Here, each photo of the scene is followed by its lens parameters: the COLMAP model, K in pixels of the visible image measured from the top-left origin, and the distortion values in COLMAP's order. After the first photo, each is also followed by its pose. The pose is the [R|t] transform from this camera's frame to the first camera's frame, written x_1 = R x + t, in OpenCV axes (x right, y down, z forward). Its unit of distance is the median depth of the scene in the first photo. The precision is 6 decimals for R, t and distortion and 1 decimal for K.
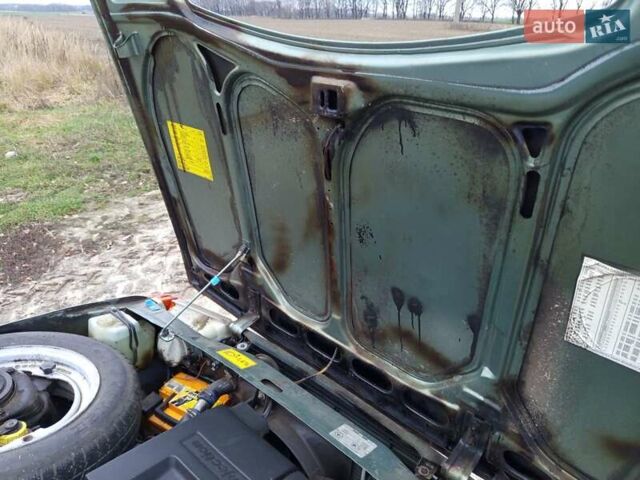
lens RADIAL K [[470.8, 0, 320.0], [0, 470.8, 240.0], [0, 0, 1]] dist [0.004568, 0.000973]
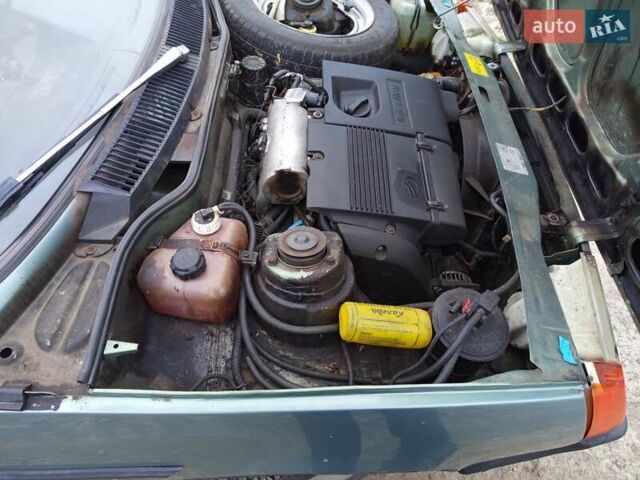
lens RADIAL K [[470.8, 0, 320.0], [0, 470.8, 240.0], [0, 0, 1]] dist [0.004568, 0.000973]
pose [[0.660044, 0.577387, -0.480589, 0.346810], [-0.326014, 0.796514, 0.509195, 0.141406], [0.676799, -0.179412, 0.713971, -0.085566]]
